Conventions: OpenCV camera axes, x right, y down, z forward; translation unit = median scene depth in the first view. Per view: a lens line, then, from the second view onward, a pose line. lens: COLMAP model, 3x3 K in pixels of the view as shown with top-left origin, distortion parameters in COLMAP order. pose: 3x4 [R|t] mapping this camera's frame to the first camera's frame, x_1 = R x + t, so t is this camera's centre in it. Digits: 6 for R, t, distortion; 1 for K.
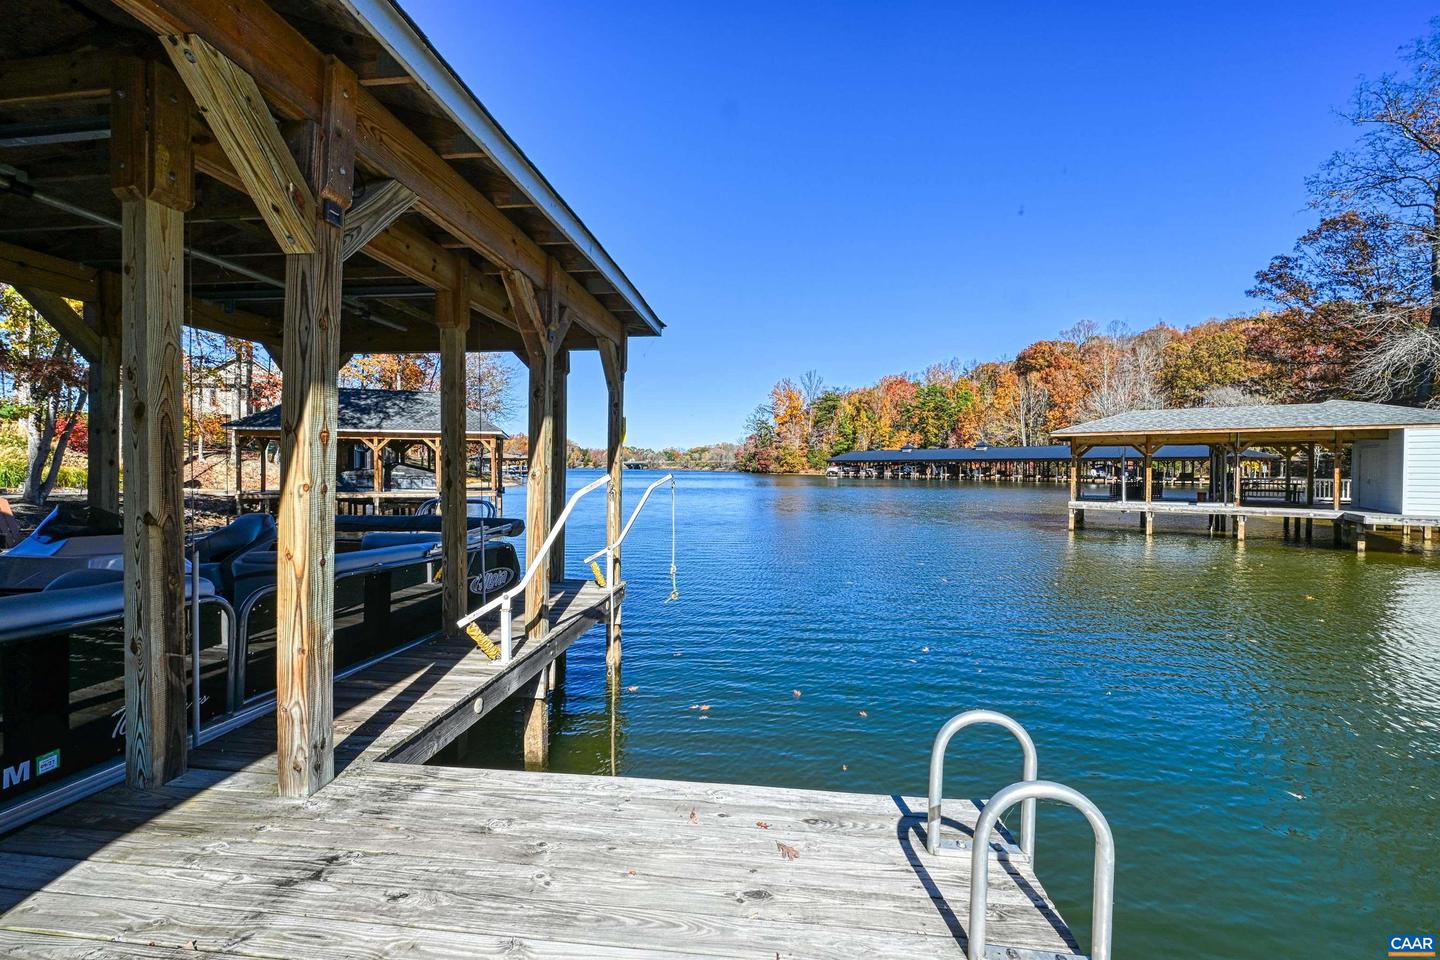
lens RADIAL K [[590.8, 0, 718.7], [0, 590.8, 472.4], [0, 0, 1]] dist [0.009391, -0.000608]
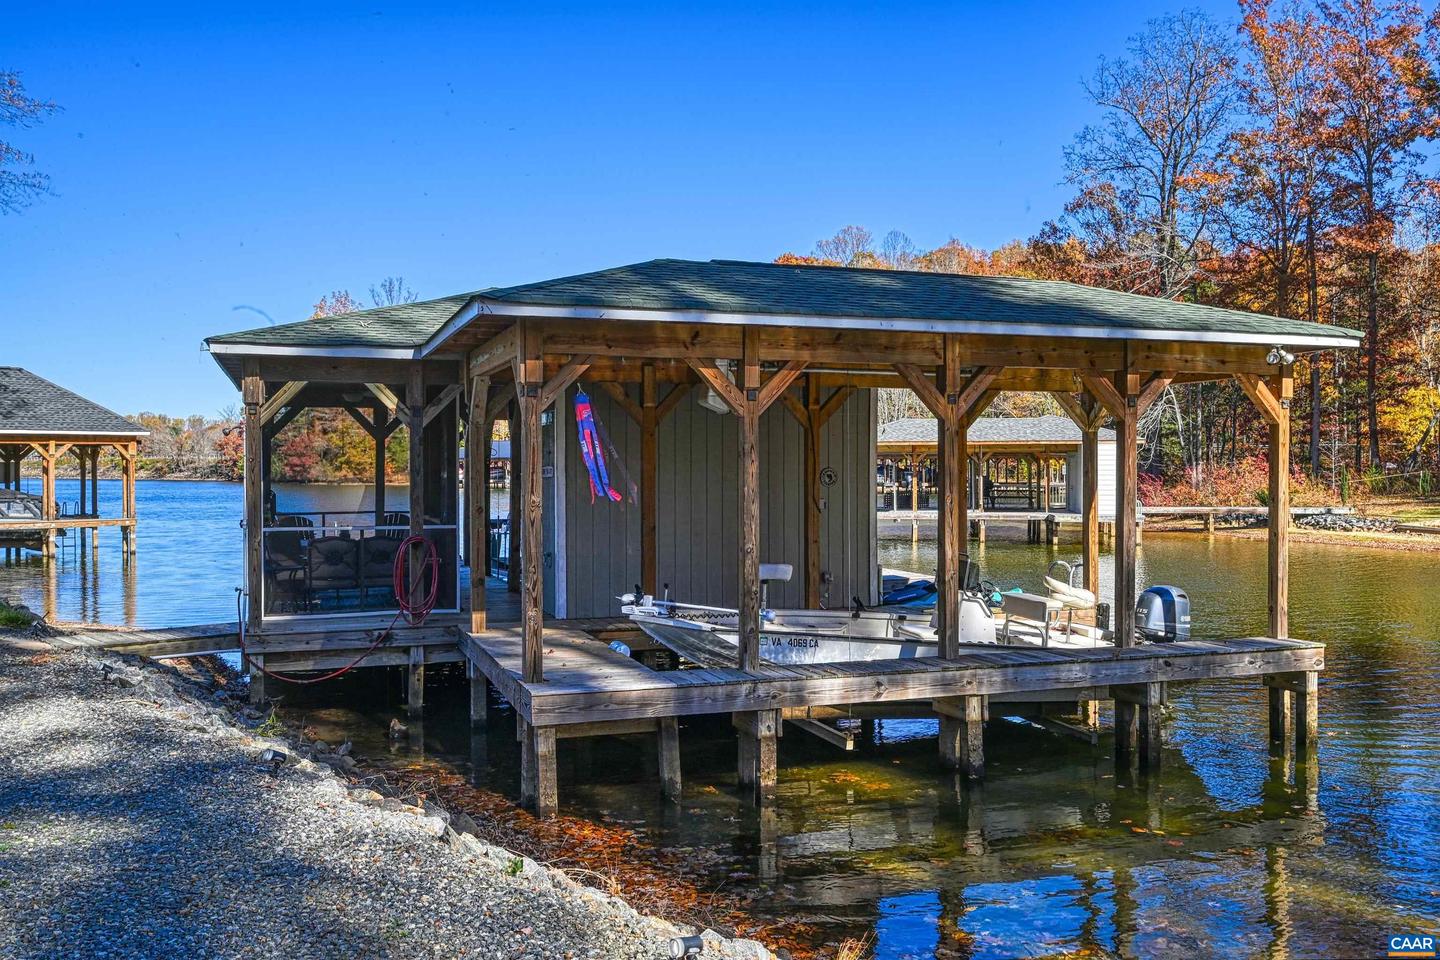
lens RADIAL K [[1249.2, 0, 717.1], [0, 1249.2, 487.1], [0, 0, 1]] dist [0.005215, 0.008960]
pose [[0.902837, -0.015199, 0.429714, -0.100538], [0.011936, 0.999876, 0.010287, -0.003178], [-0.429817, -0.004158, 0.902906, -0.158125]]
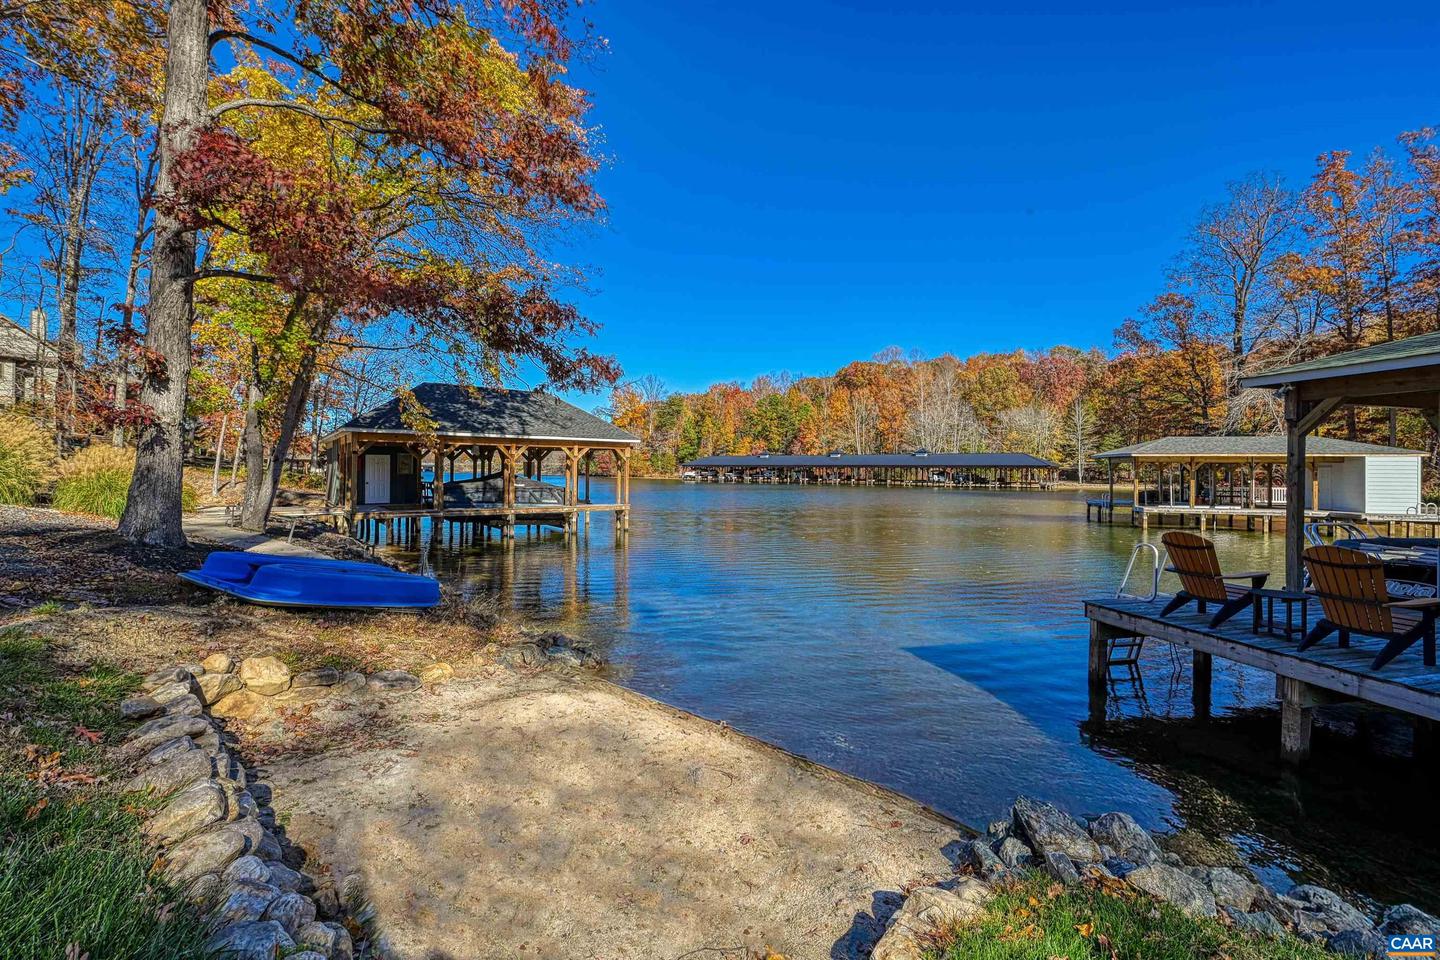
lens RADIAL K [[590.8, 0, 725.1], [0, 590.8, 475.7], [0, 0, 1]] dist [0.009391, -0.000608]
pose [[0.938747, 0.000686, 0.344605, -0.142582], [-0.001231, 0.999998, 0.001361, -0.003994], [-0.344604, -0.001702, 0.938747, 0.023743]]
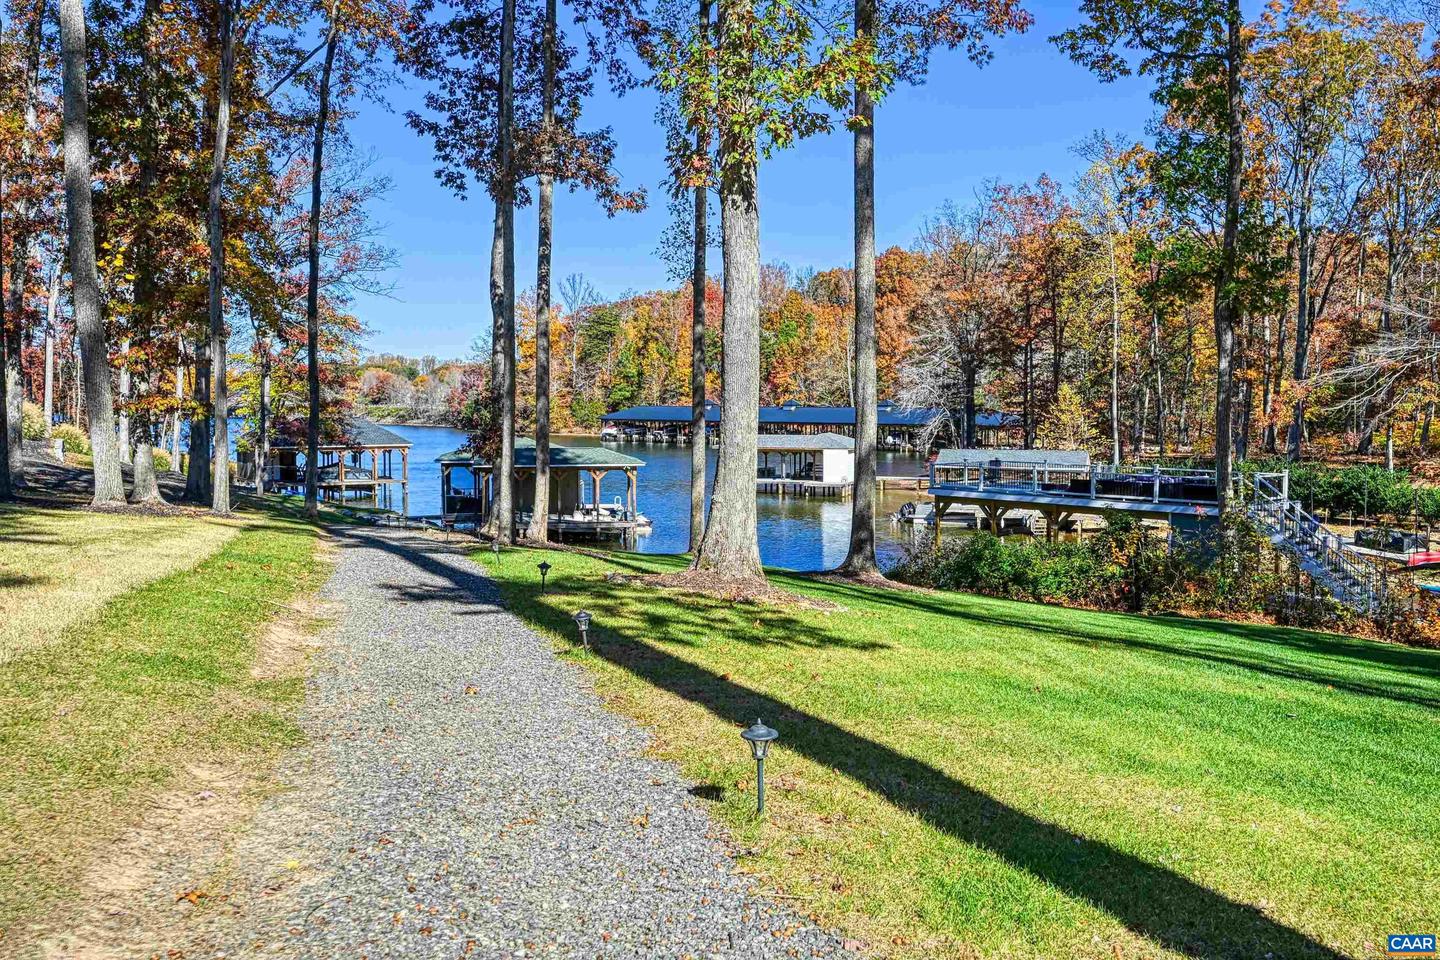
lens RADIAL K [[1249.2, 0, 712.8], [0, 1249.2, 475.2], [0, 0, 1]] dist [0.005215, 0.008960]
pose [[0.963094, -0.020651, 0.268372, -0.126768], [0.007148, 0.998663, 0.051194, -0.039634], [-0.269071, -0.047387, 0.961954, -0.664684]]
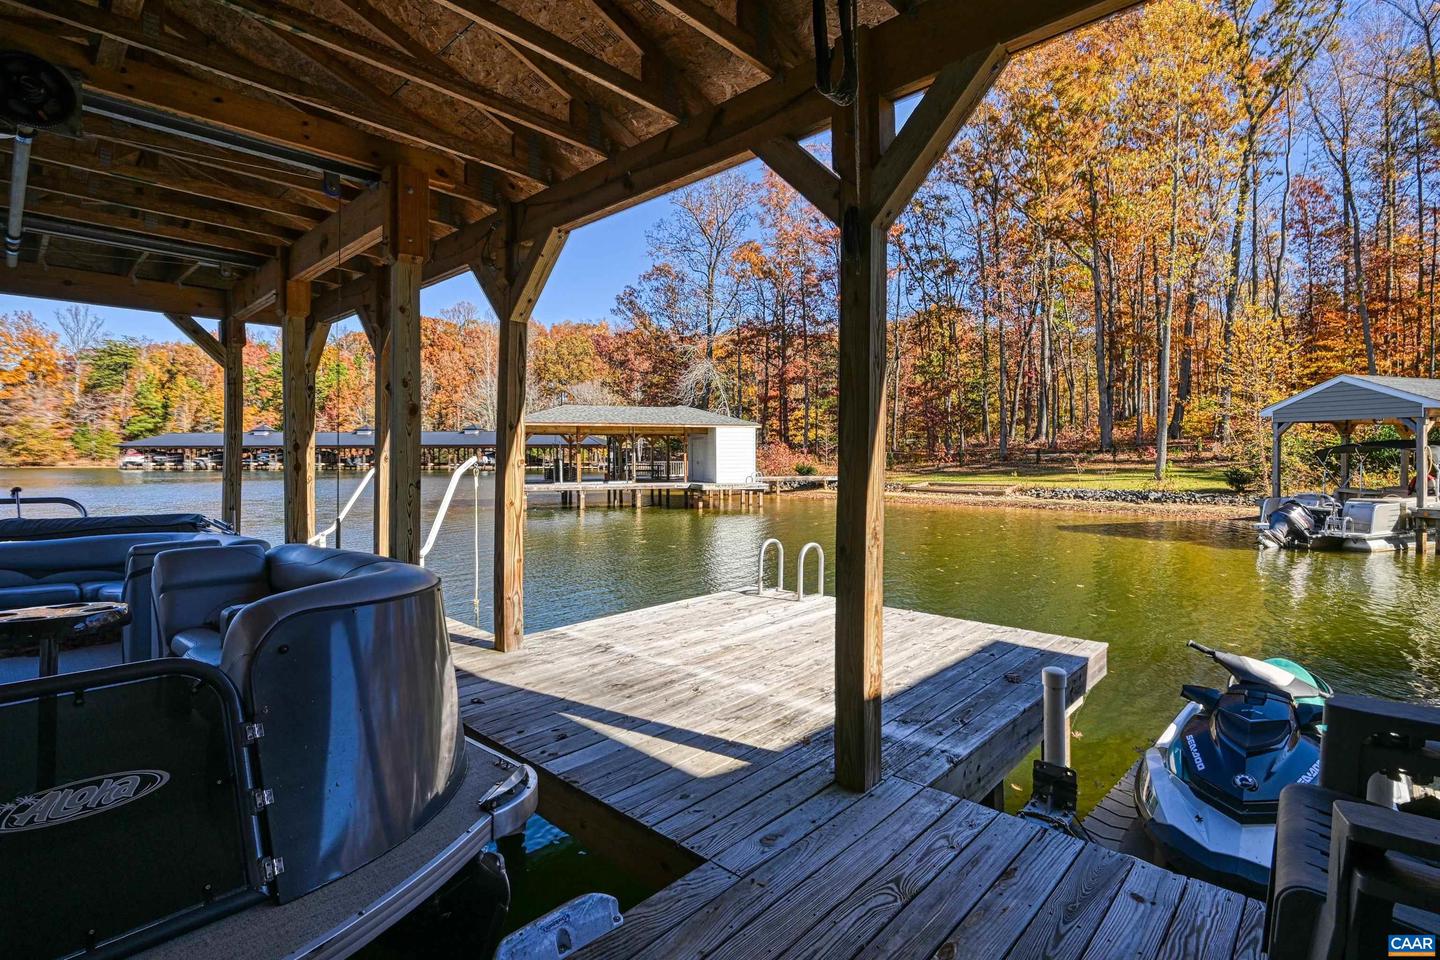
lens RADIAL K [[691.1, 0, 722.4], [0, 691.1, 466.0], [0, 0, 1]] dist [0.000204, 0.000486]
pose [[0.602067, -0.017739, 0.798249, -0.043788], [0.011849, 0.999842, 0.013282, 0.000466], [-0.798358, 0.001462, 0.602182, -0.014371]]
